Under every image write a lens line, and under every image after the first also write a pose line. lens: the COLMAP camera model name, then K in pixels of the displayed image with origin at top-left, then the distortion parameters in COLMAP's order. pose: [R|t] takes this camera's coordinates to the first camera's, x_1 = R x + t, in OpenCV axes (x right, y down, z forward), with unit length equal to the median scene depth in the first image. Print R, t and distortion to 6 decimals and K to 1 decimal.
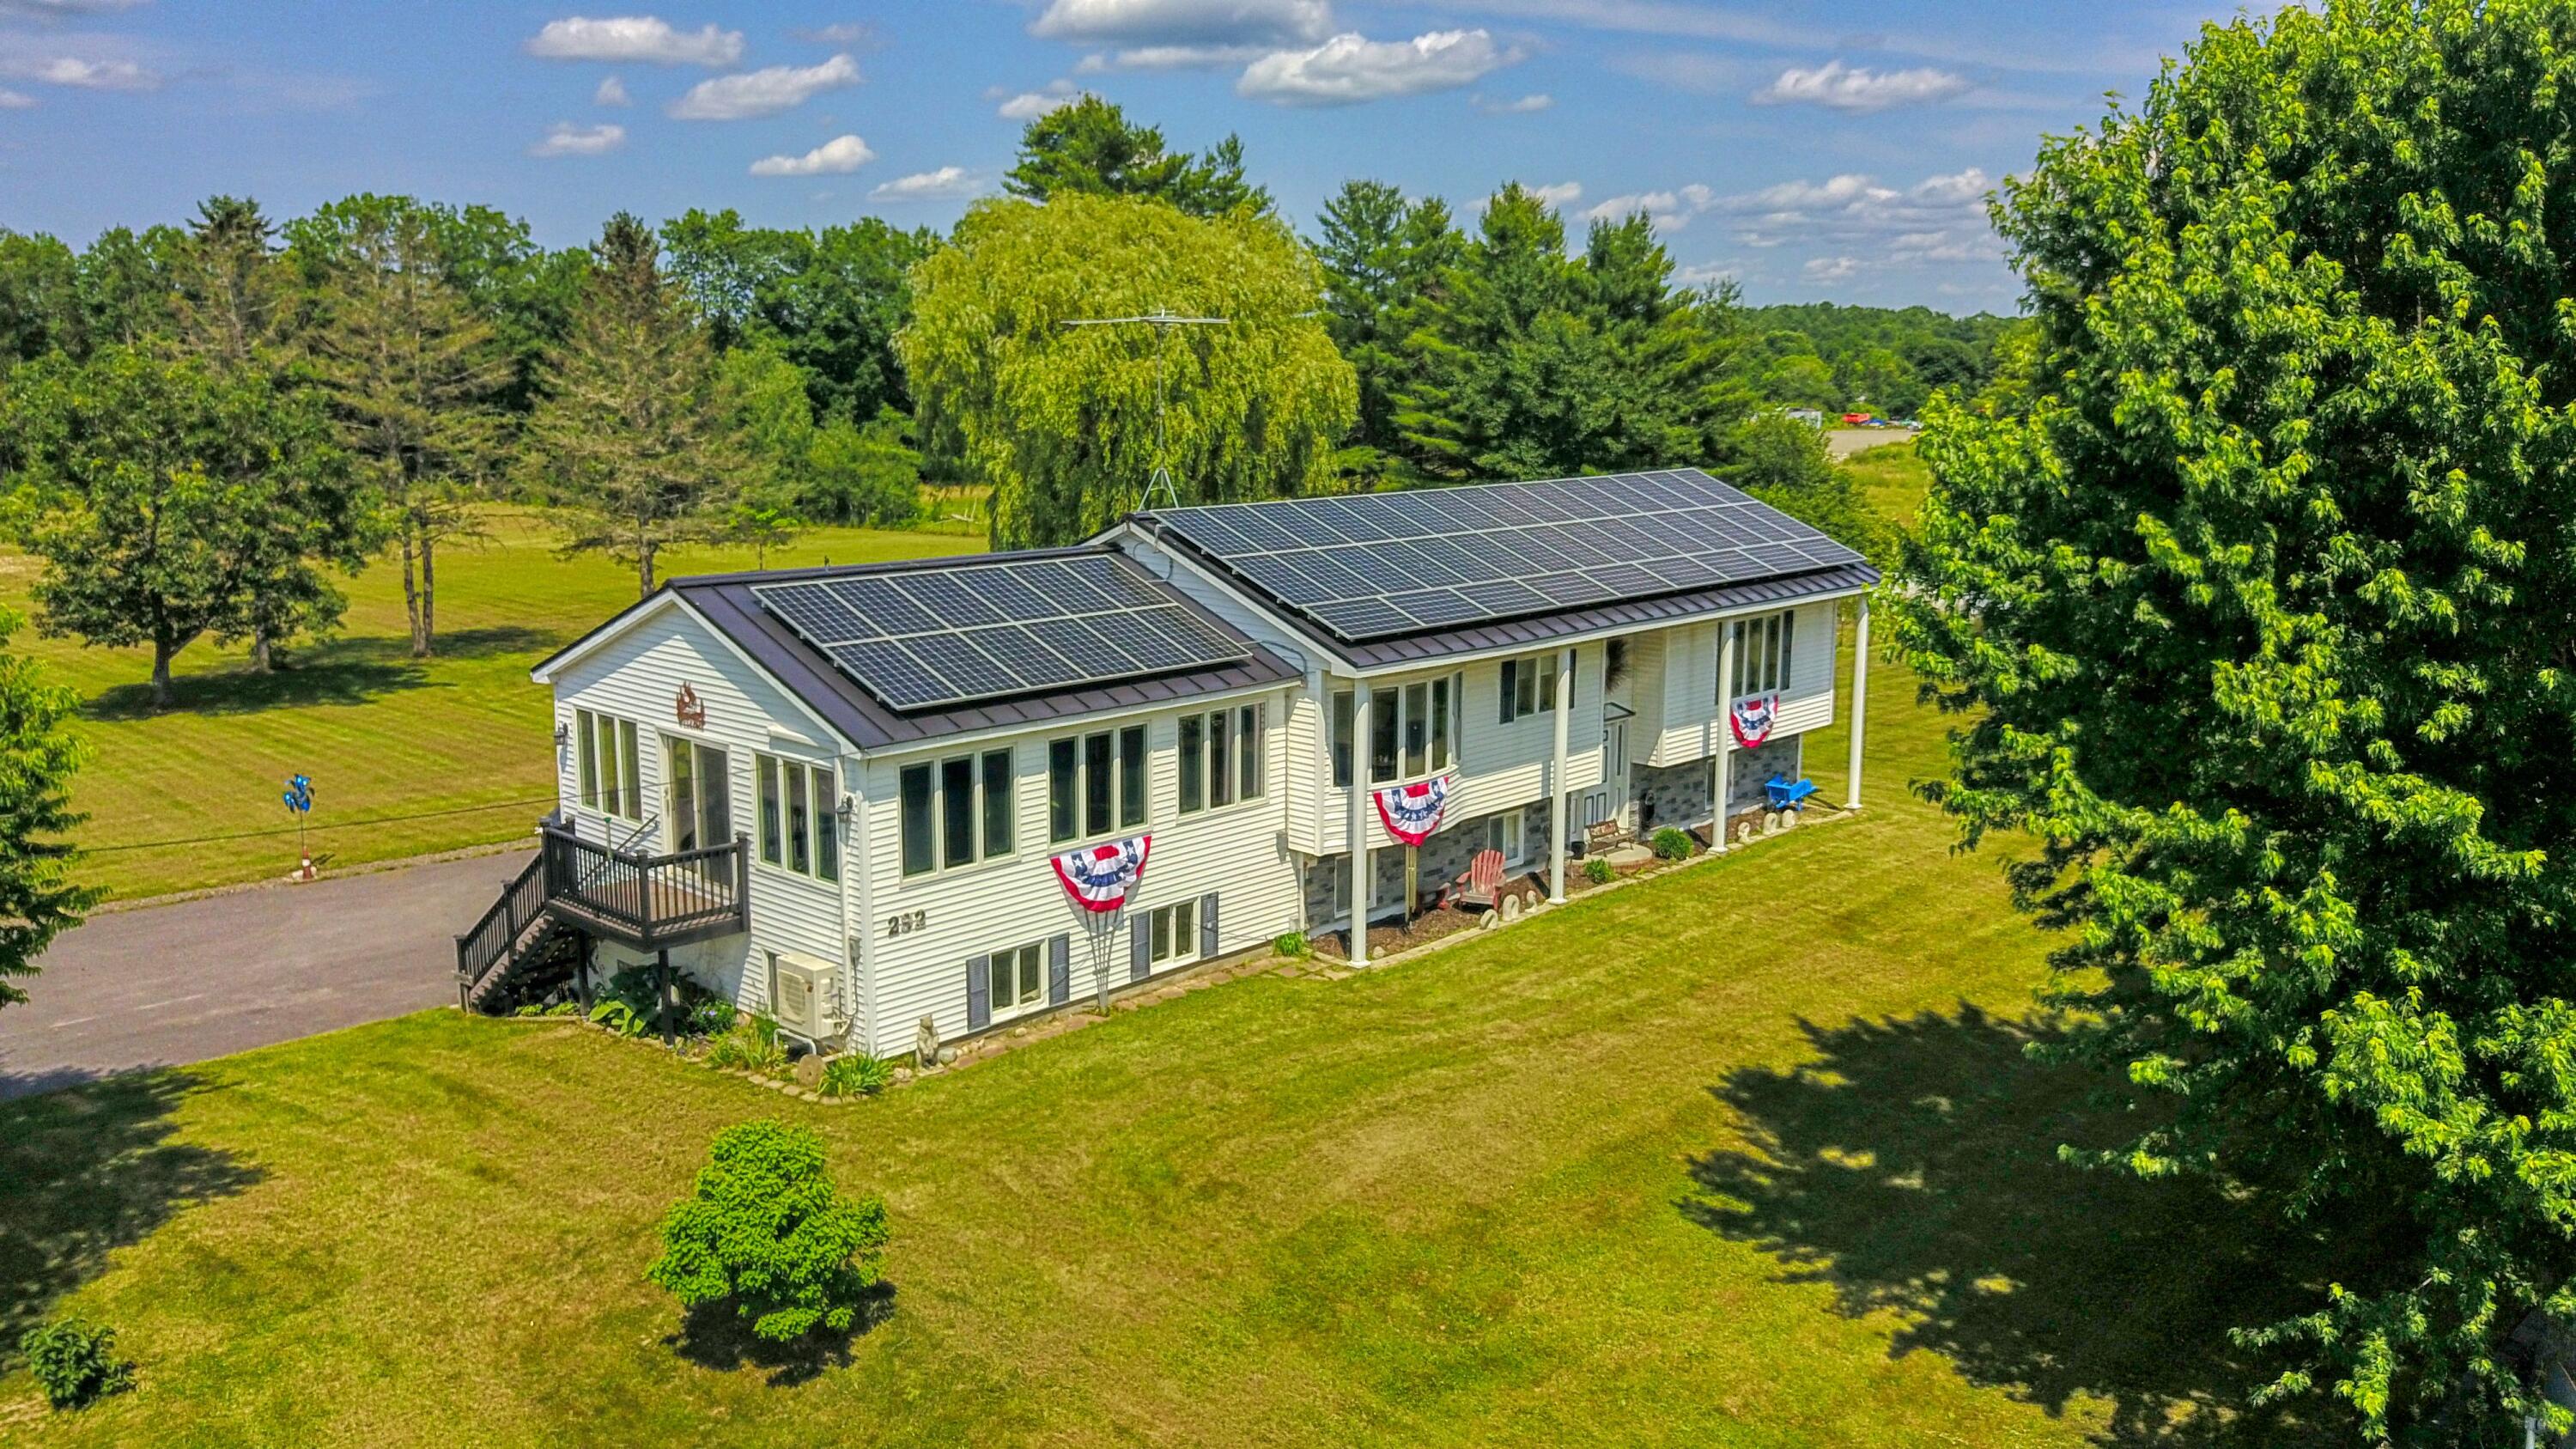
lens RADIAL K [[2054.5, 0, 1288.0], [0, 2054.5, 724.5], [0, 0, 1]] dist [0.001178, -0.000981]
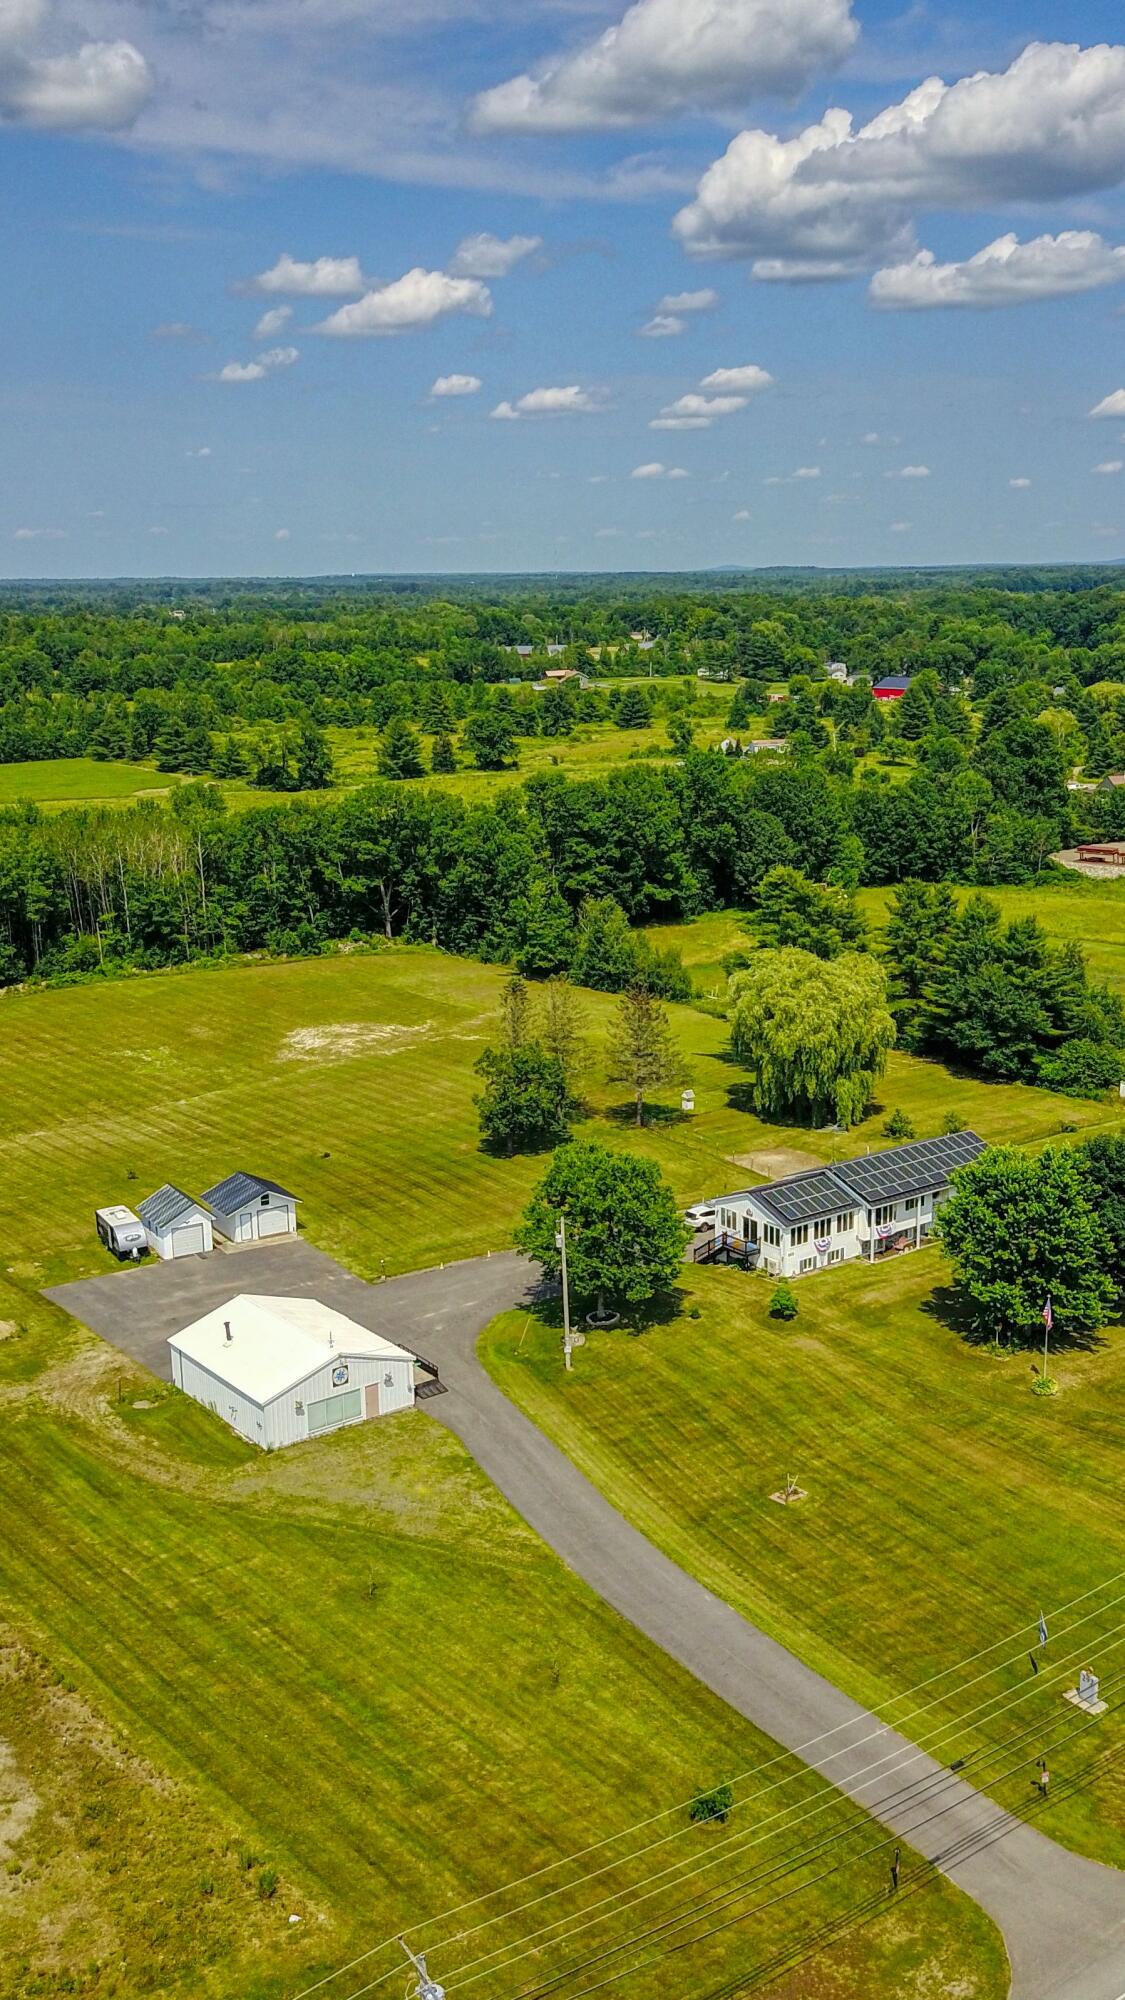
lens RADIAL K [[1594.8, 0, 562.5], [0, 1594.8, 1000.0], [0, 0, 1]] dist [0.001178, -0.000981]
pose [[0.979302, 0.016700, -0.201713, 0.069044], [-0.016789, 0.999858, 0.001269, -0.517666], [0.201706, 0.002144, 0.979444, -2.979525]]
